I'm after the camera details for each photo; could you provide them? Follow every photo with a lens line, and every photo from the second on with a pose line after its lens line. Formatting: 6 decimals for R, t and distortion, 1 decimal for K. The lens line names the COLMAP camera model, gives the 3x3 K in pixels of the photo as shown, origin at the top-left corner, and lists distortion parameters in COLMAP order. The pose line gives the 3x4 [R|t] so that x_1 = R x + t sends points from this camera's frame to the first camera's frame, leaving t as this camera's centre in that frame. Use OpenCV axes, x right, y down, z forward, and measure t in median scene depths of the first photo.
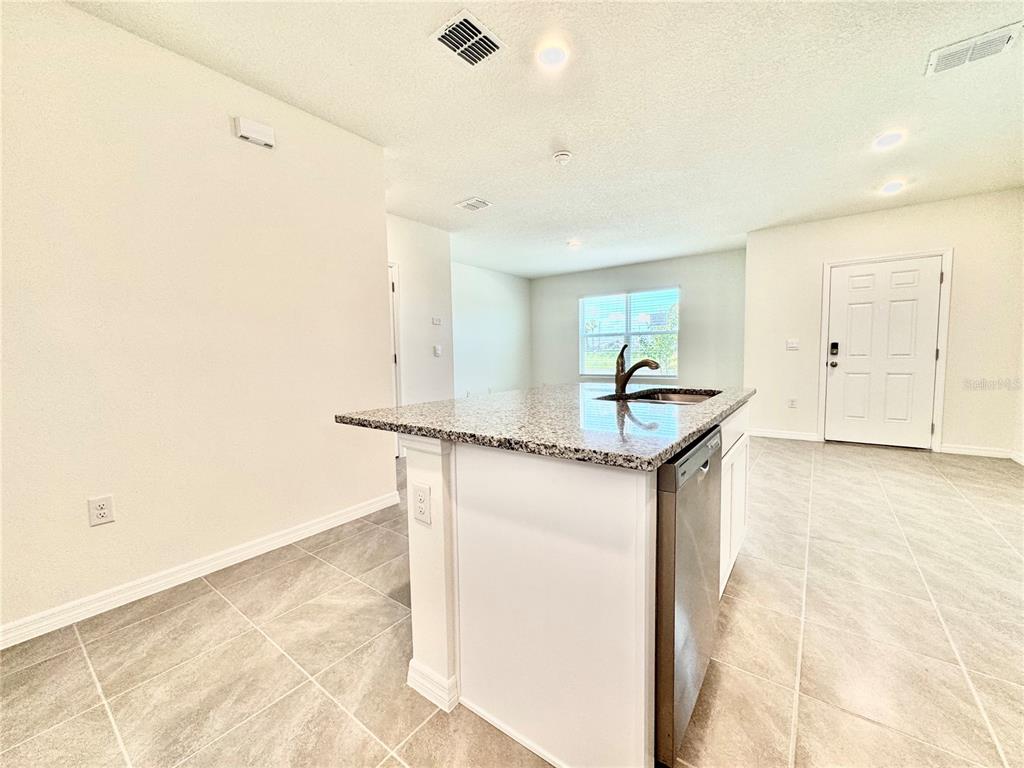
lens RADIAL K [[408.2, 0, 510.9], [0, 408.2, 386.5], [0, 0, 1]] dist [-0.001735, -0.000086]
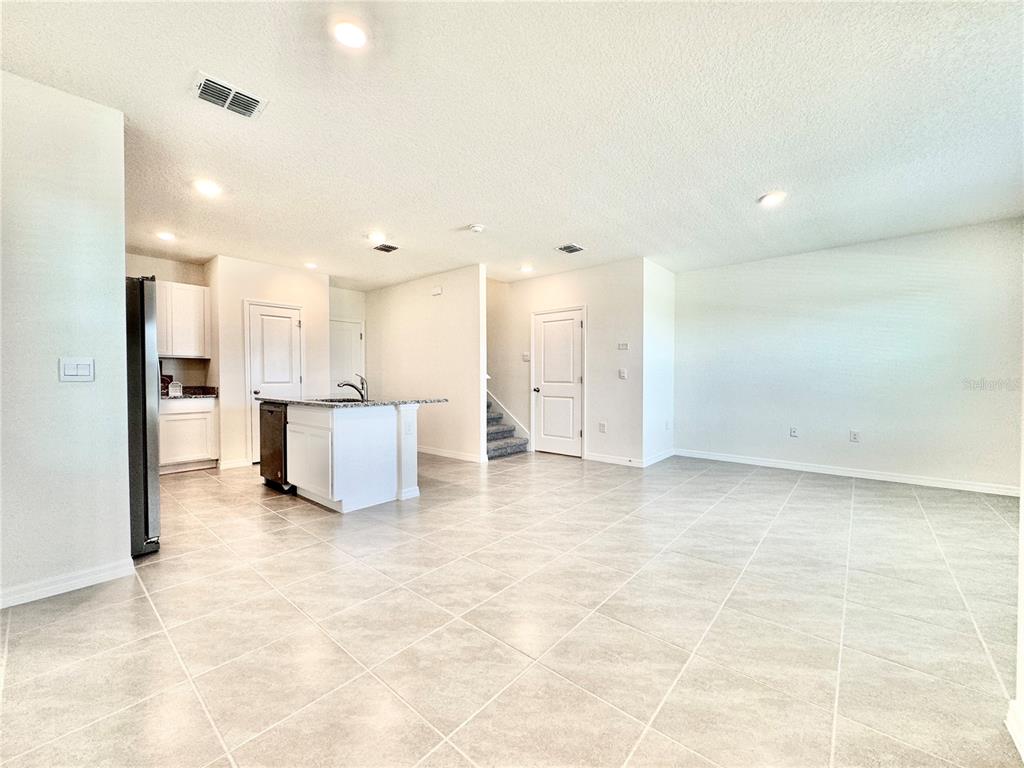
lens RADIAL K [[408.2, 0, 511.6], [0, 408.2, 378.5], [0, 0, 1]] dist [-0.001735, -0.000086]
pose [[-0.062132, 0.017580, -0.997913, 2.192020], [-0.078618, 0.996652, 0.022453, -0.182695], [0.994967, 0.079849, -0.060542, 1.864546]]
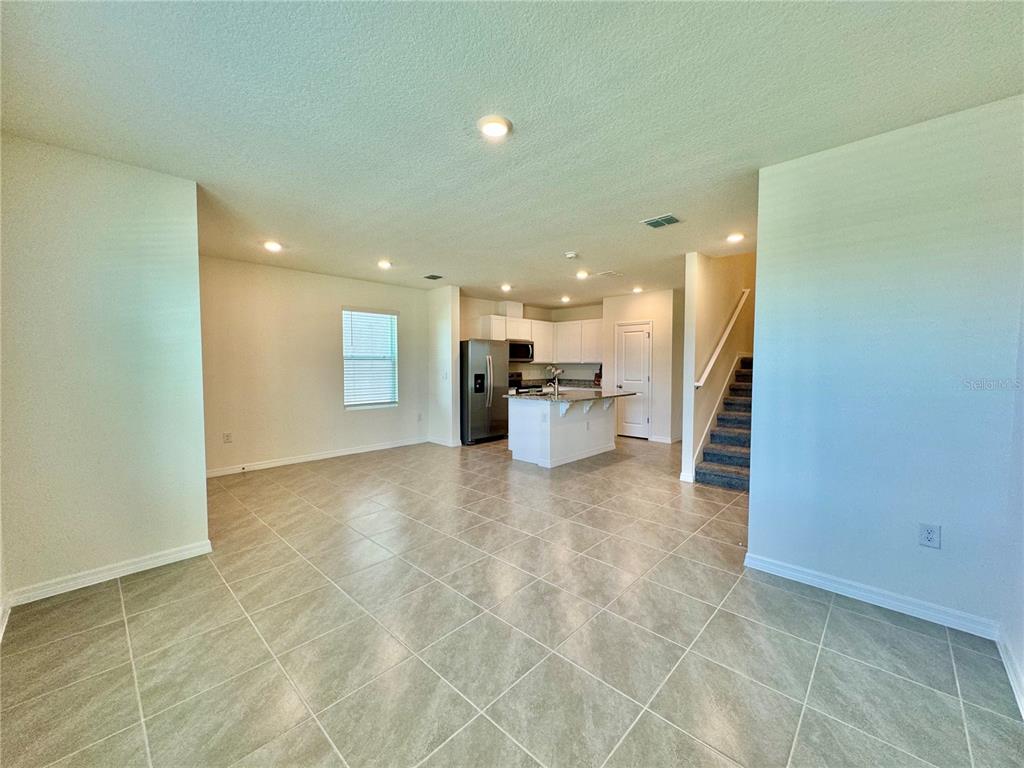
lens RADIAL K [[408.2, 0, 515.6], [0, 408.2, 386.9], [0, 0, 1]] dist [-0.001735, -0.000086]
pose [[-0.994587, 0.008859, 0.103527, 0.277199], [0.022755, 0.990743, 0.133827, -0.431844], [-0.101383, 0.135458, -0.985582, 3.892126]]
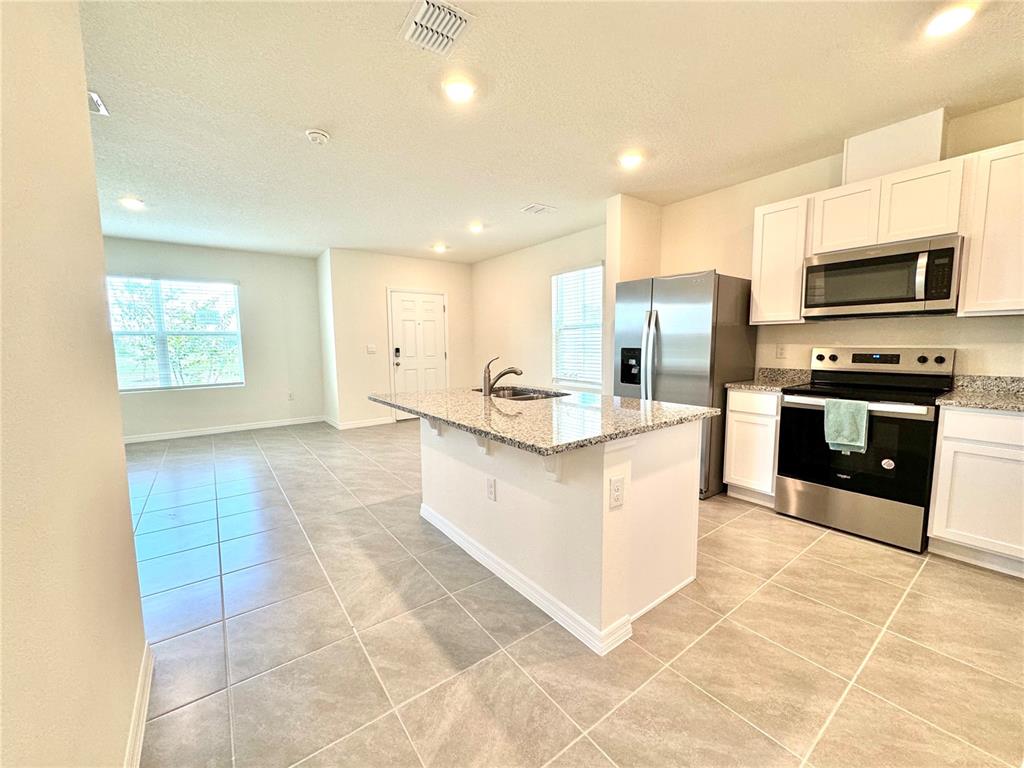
lens RADIAL K [[408.2, 0, 510.7], [0, 408.2, 380.5], [0, 0, 1]] dist [-0.001735, -0.000086]
pose [[0.283352, -0.077159, 0.955907, -0.951823], [0.085965, 0.994789, 0.054815, -0.097389], [-0.955155, 0.066643, 0.288508, 0.592864]]
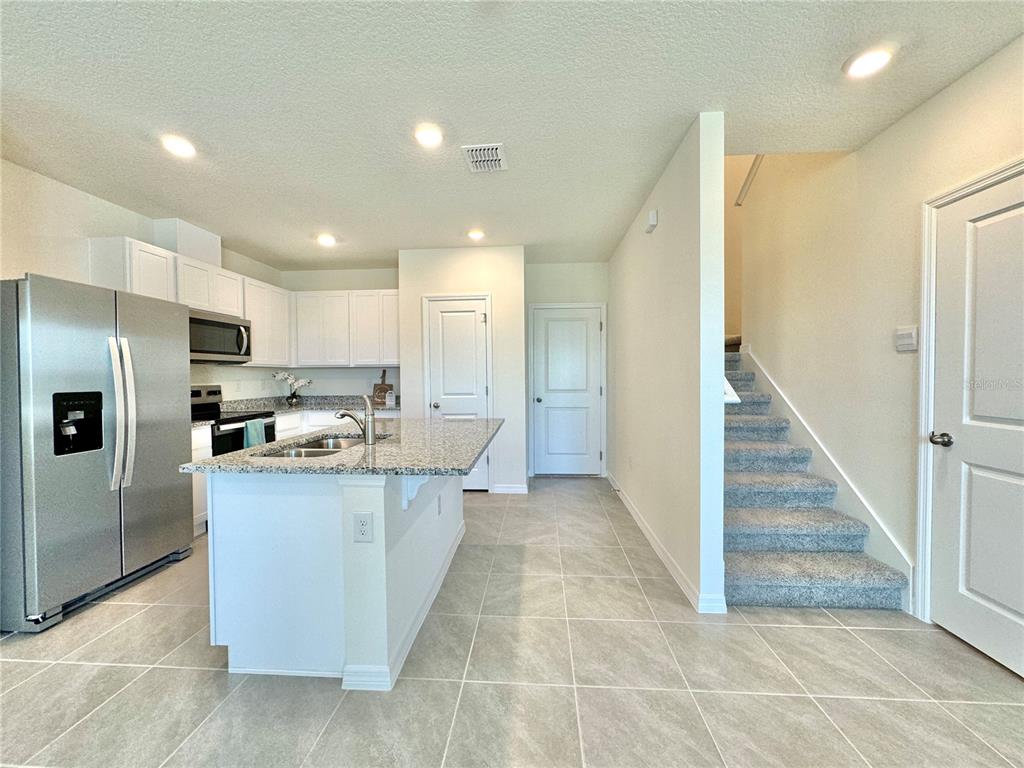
lens RADIAL K [[408.2, 0, 512.9], [0, 408.2, 381.8], [0, 0, 1]] dist [-0.001735, -0.000086]
pose [[-0.836701, 0.032092, -0.546719, 0.547357], [-0.023309, 0.995290, 0.094096, -0.250016], [0.547164, 0.091474, -0.832012, 2.110444]]
